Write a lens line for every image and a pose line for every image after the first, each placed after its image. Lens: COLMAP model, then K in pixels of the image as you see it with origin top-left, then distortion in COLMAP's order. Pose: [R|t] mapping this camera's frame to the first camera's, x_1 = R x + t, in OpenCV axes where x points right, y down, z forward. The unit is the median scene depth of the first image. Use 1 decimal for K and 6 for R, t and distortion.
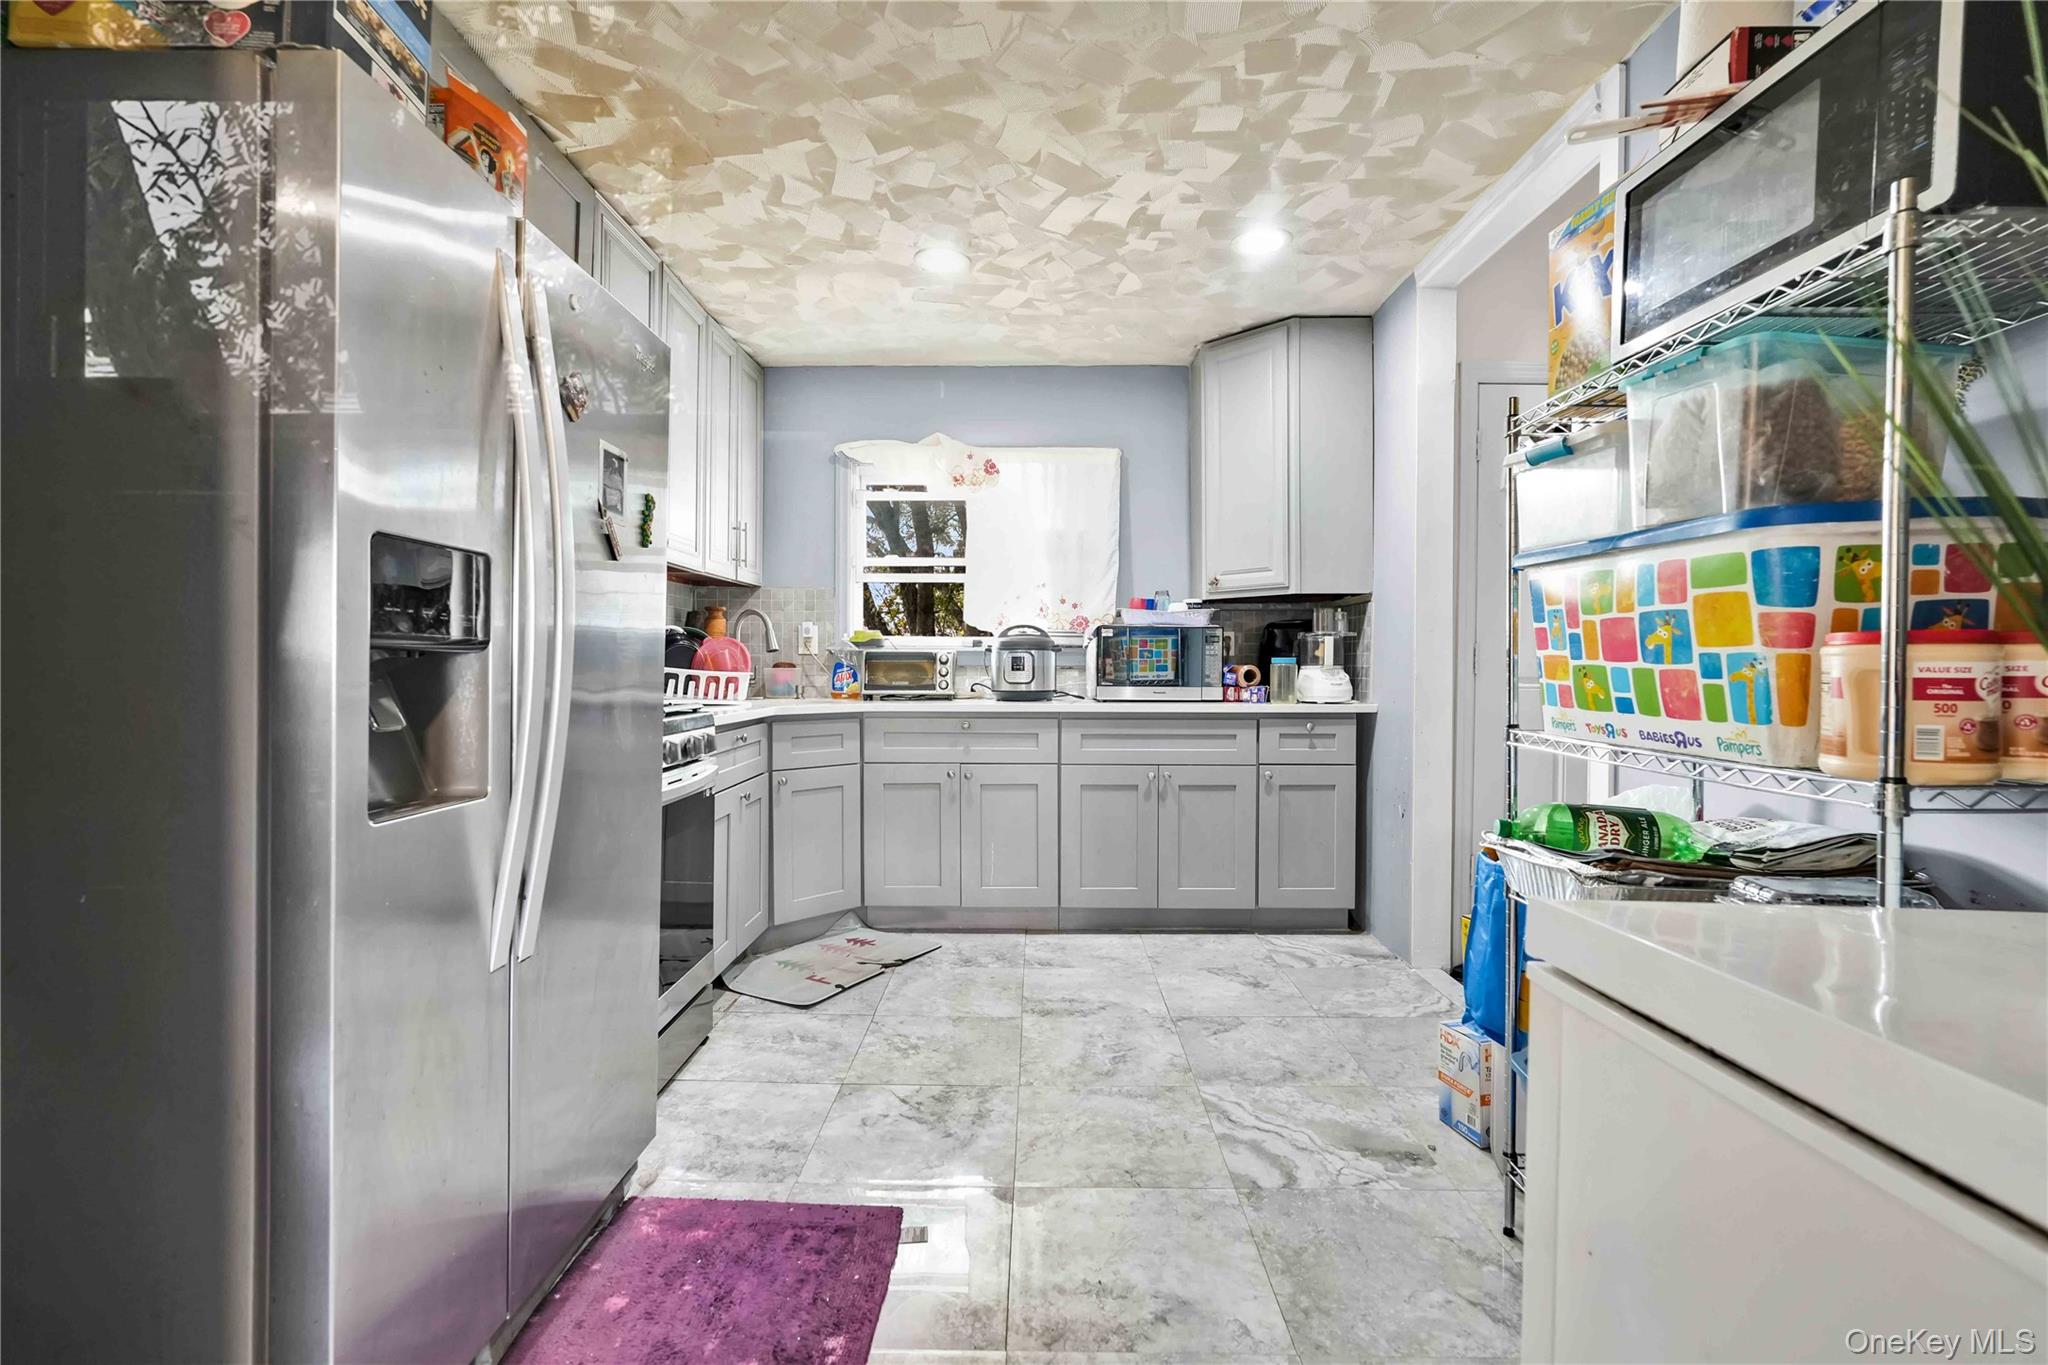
lens RADIAL K [[905.7, 0, 1023.3], [0, 905.7, 683.8], [0, 0, 1]] dist [-0.017165, 0.008309]
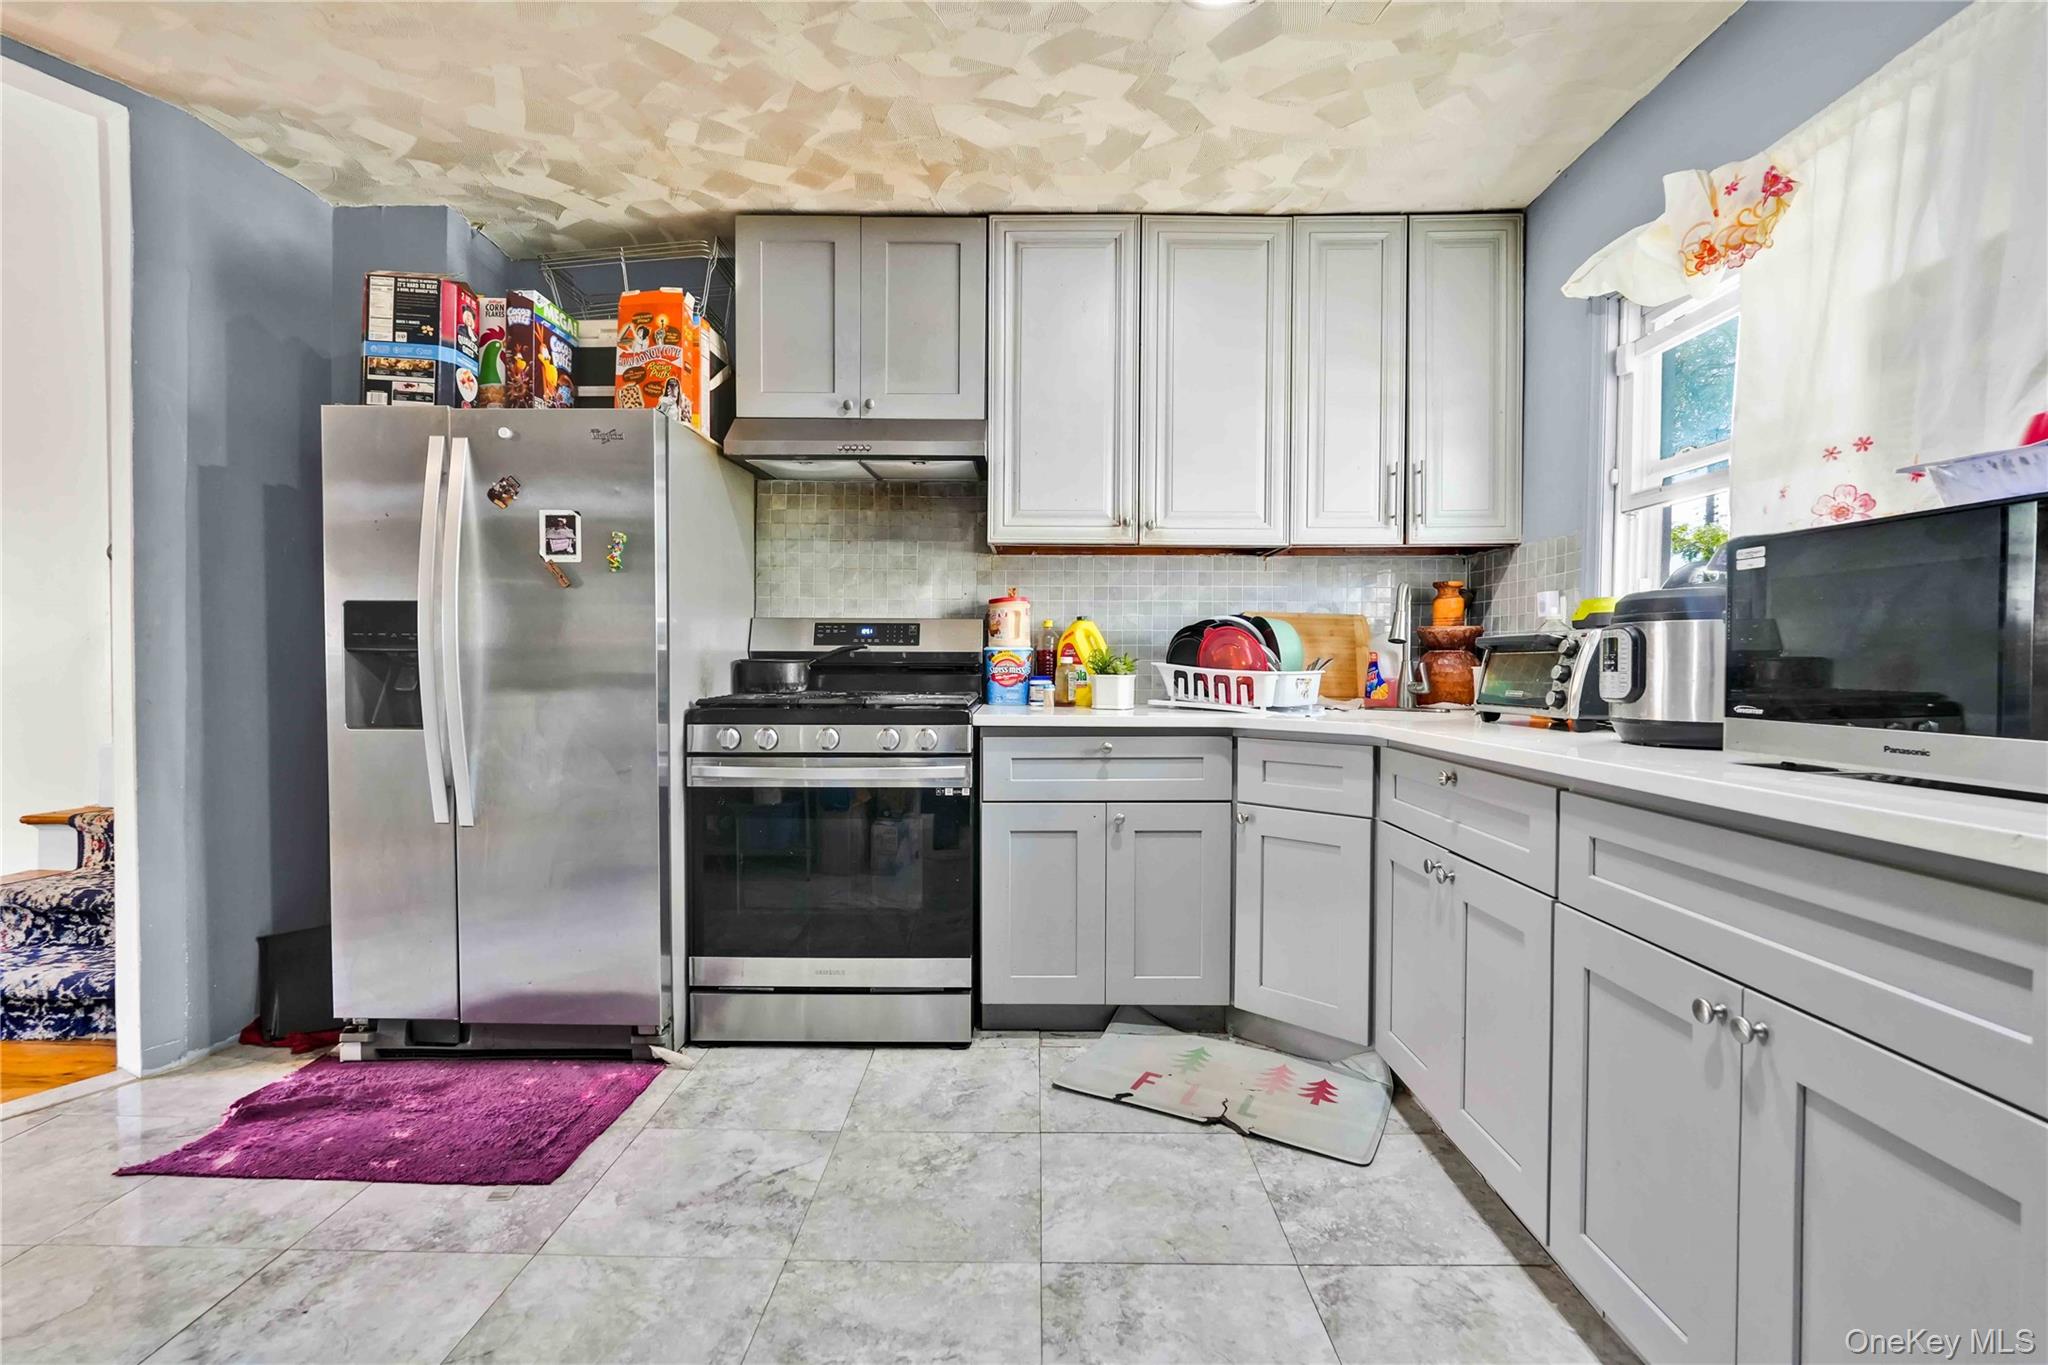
lens RADIAL K [[905.7, 0, 1019.0], [0, 905.7, 694.6], [0, 0, 1]] dist [-0.017165, 0.008309]
pose [[0.004688, 0.026046, -0.999650, 0.606283], [-0.022278, 0.999415, 0.025936, -0.012808], [0.999741, 0.022148, 0.005266, 1.036875]]
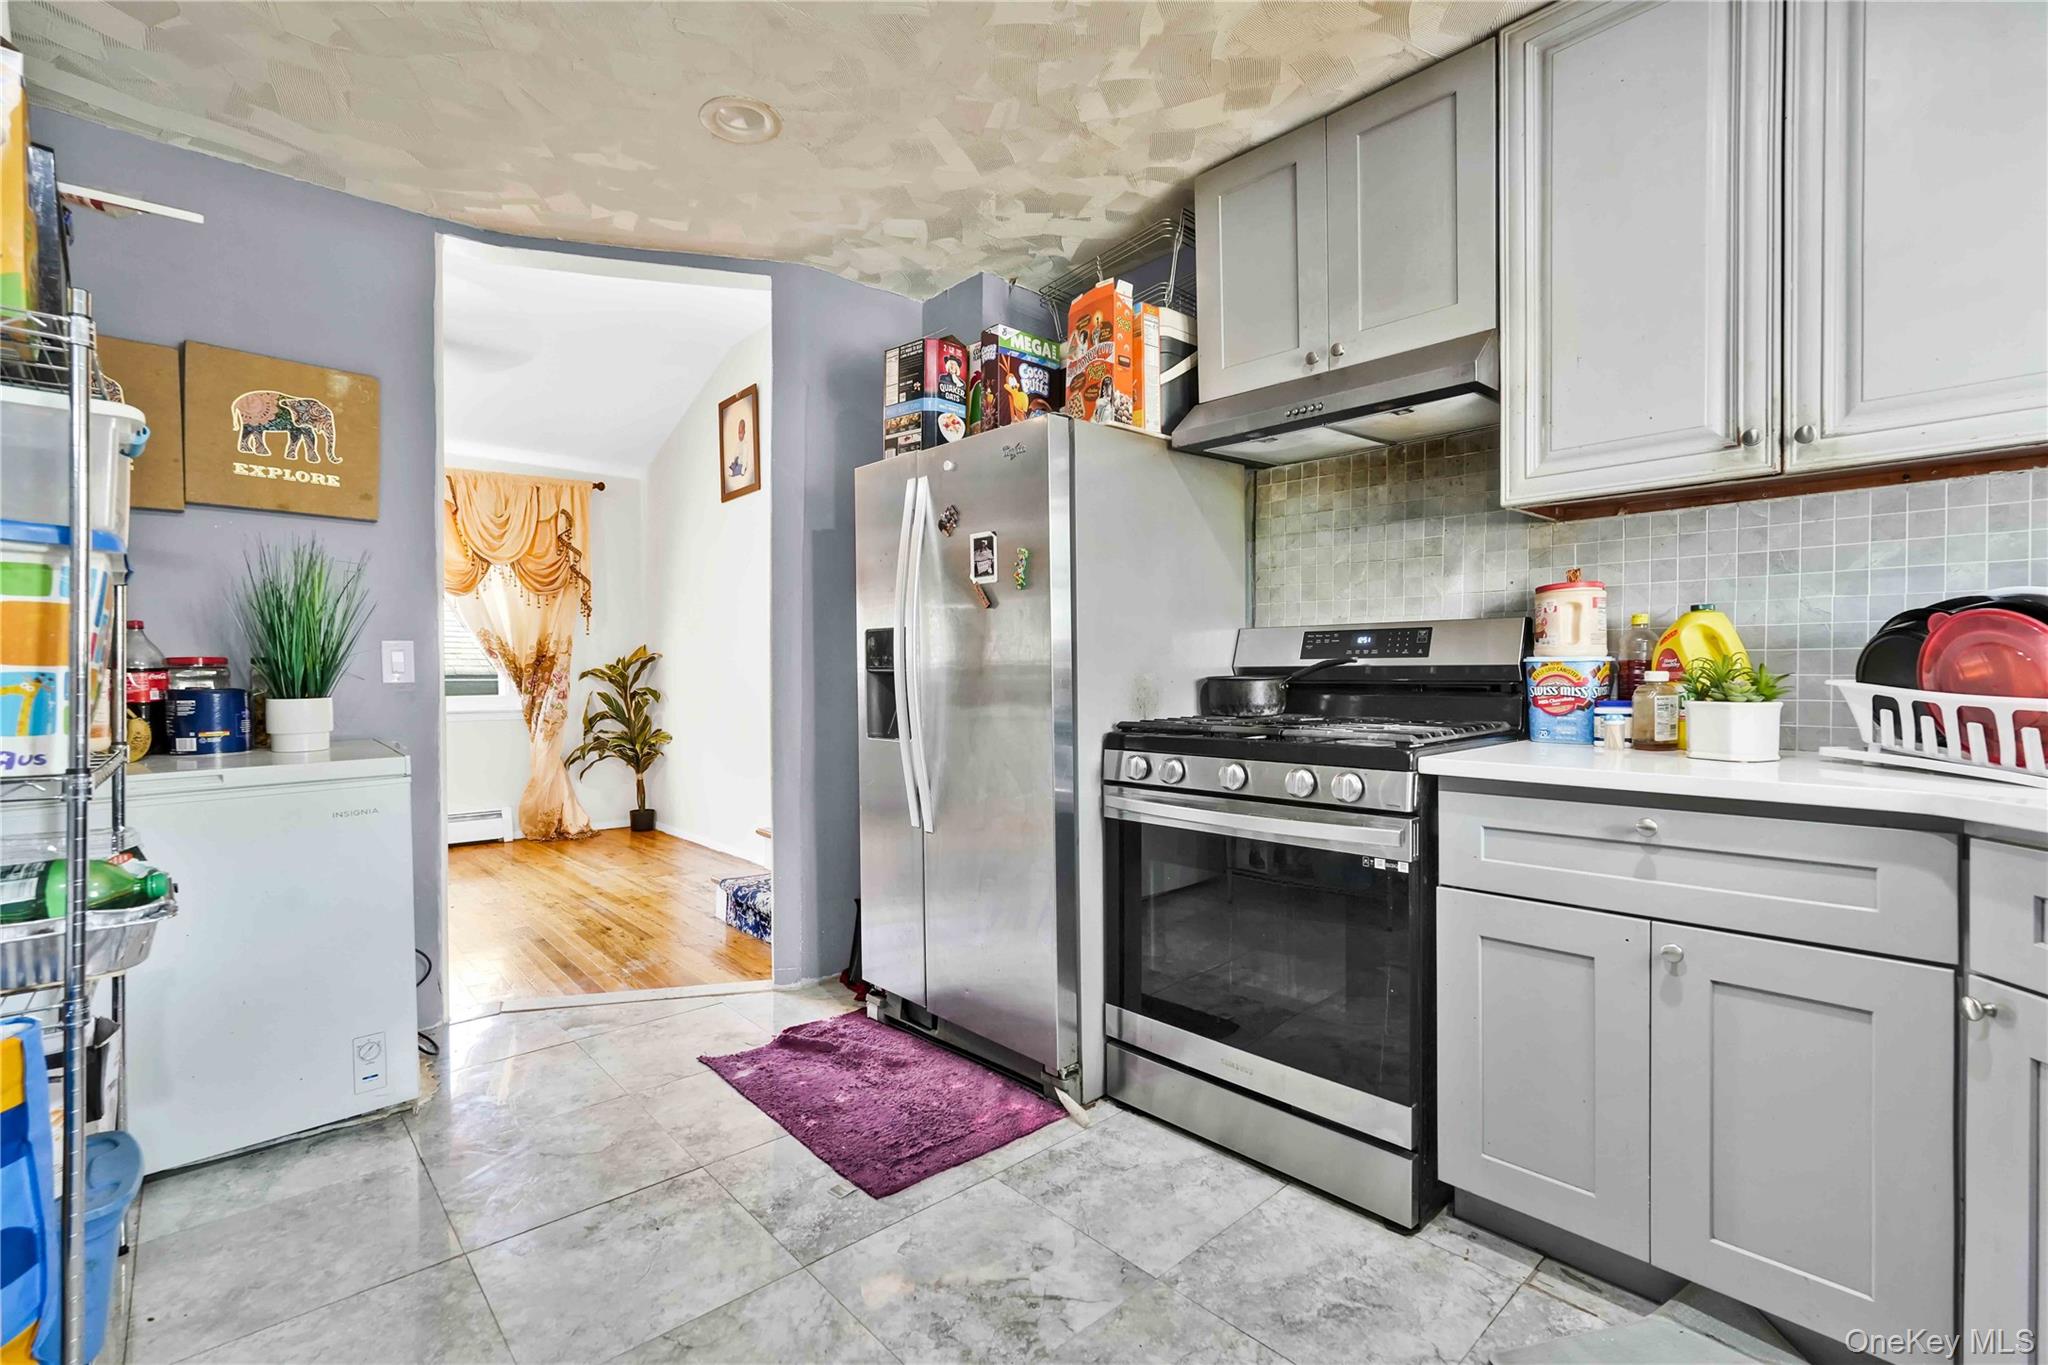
lens RADIAL K [[905.7, 0, 1030.1], [0, 905.7, 690.6], [0, 0, 1]] dist [-0.017165, 0.008309]
pose [[-0.720944, 0.007505, -0.692953, 0.314538], [-0.015669, 0.999509, 0.027128, -0.027955], [0.692816, 0.030416, -0.720472, 1.269759]]
